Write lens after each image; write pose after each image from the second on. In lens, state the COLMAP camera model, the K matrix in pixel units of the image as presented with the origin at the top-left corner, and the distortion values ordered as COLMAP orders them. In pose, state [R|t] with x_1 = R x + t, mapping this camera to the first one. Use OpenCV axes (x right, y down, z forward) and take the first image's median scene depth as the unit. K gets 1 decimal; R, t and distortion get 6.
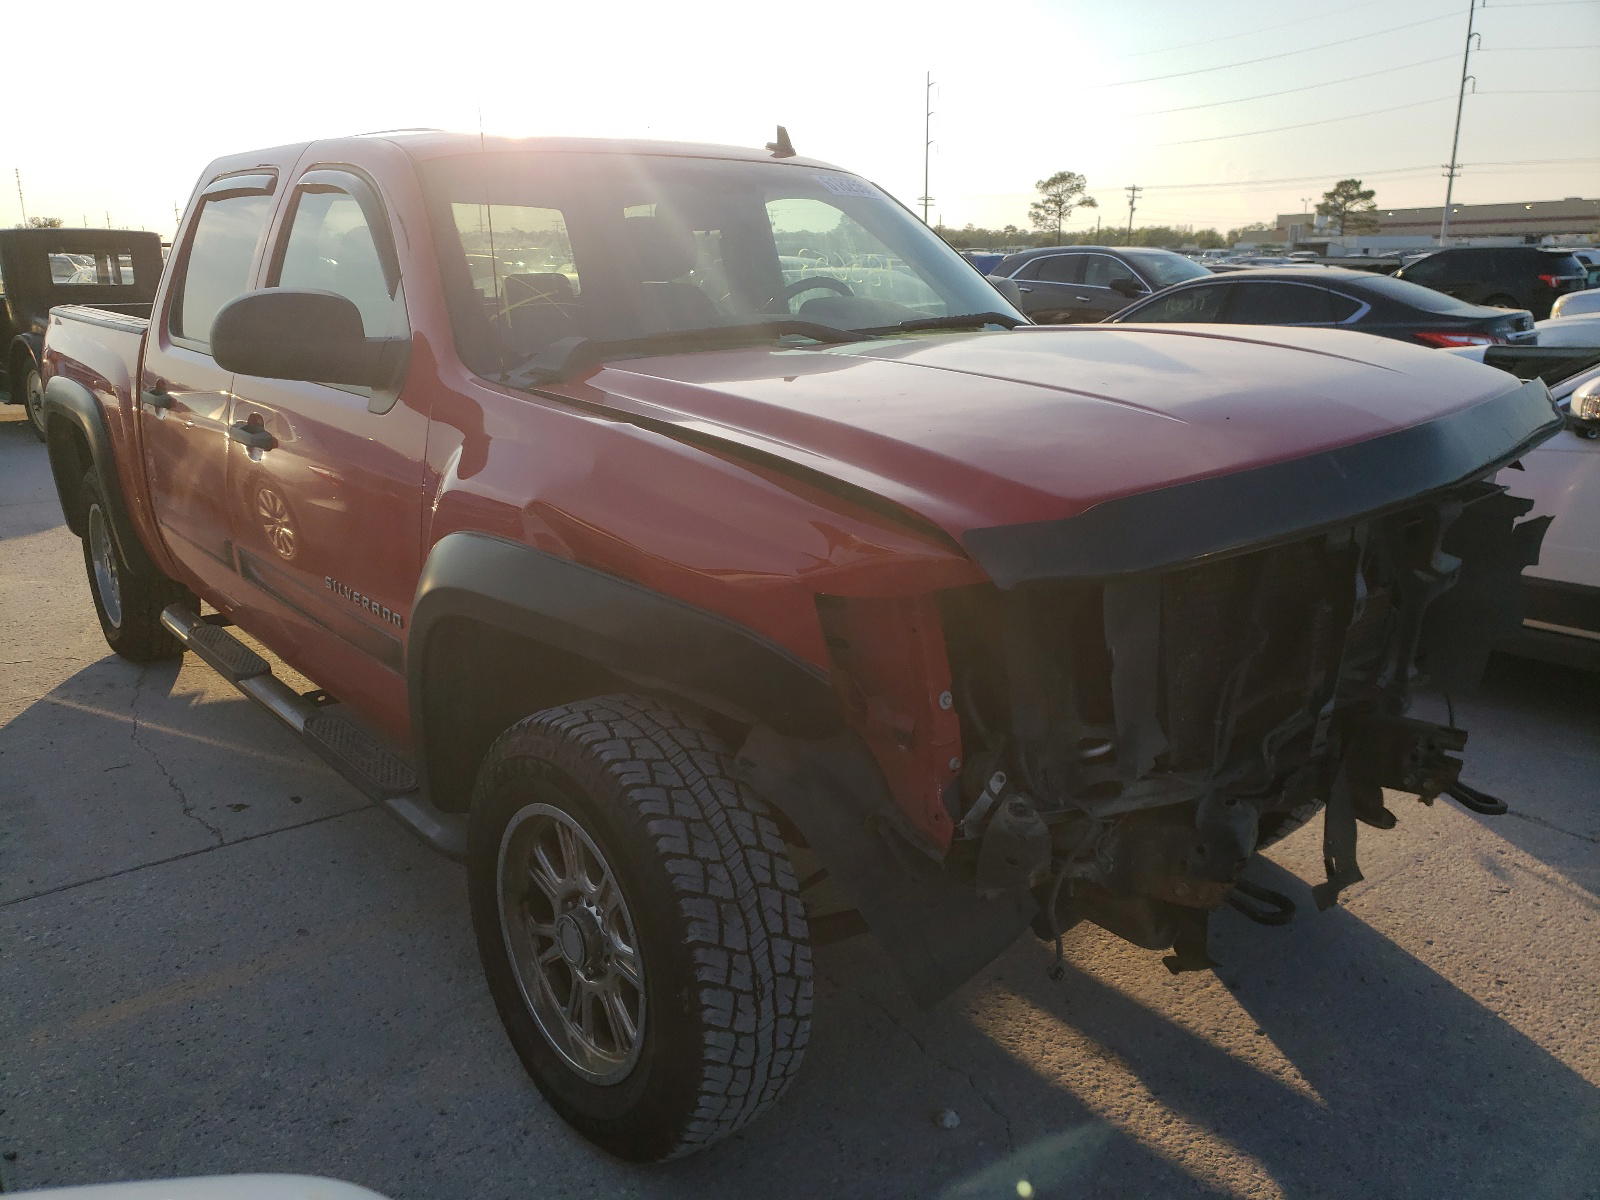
lens RADIAL K [[1282.2, 0, 800.0], [0, 1282.2, 600.0], [0, 0, 1]] dist [0.000793, -0.010075]
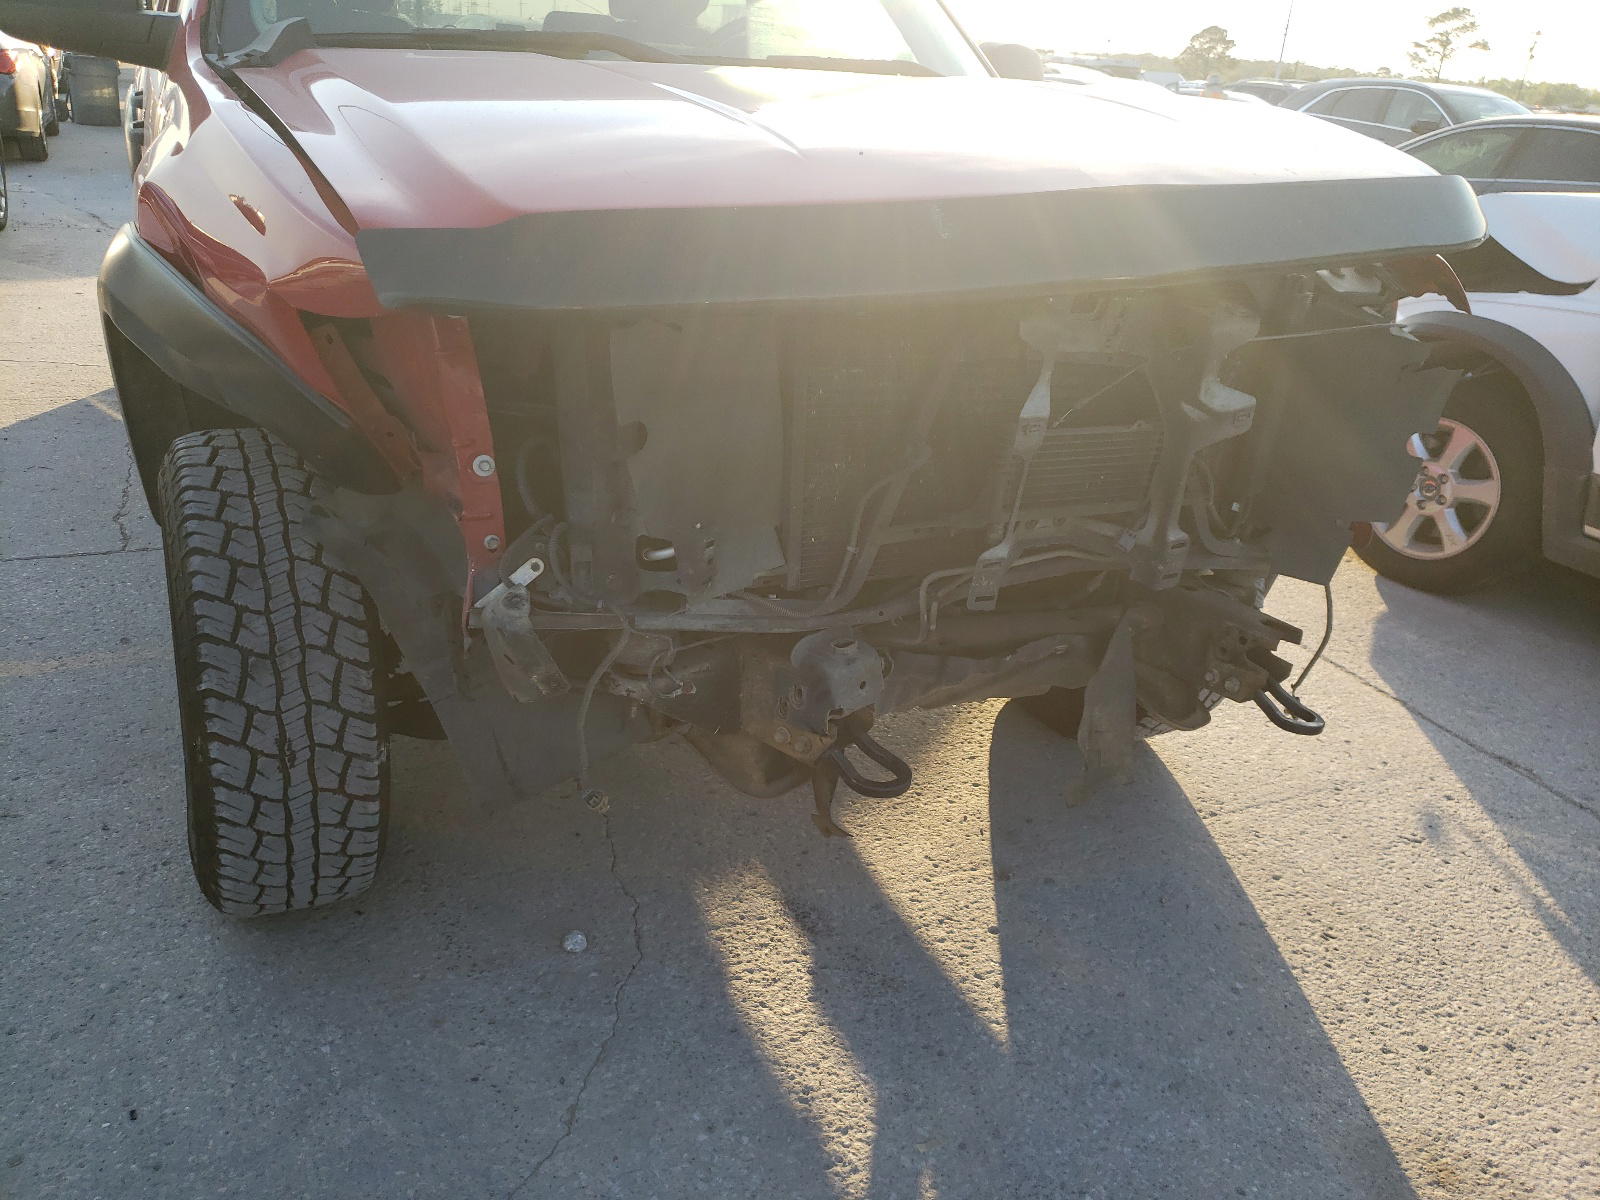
lens RADIAL K [[1282.2, 0, 800.0], [0, 1282.2, 600.0], [0, 0, 1]] dist [0.000793, -0.010075]
pose [[0.967722, 0.155568, -0.198273, 0.480133], [-0.130162, 0.982209, 0.135366, 0.021615], [0.215805, -0.105189, 0.970754, 0.194788]]
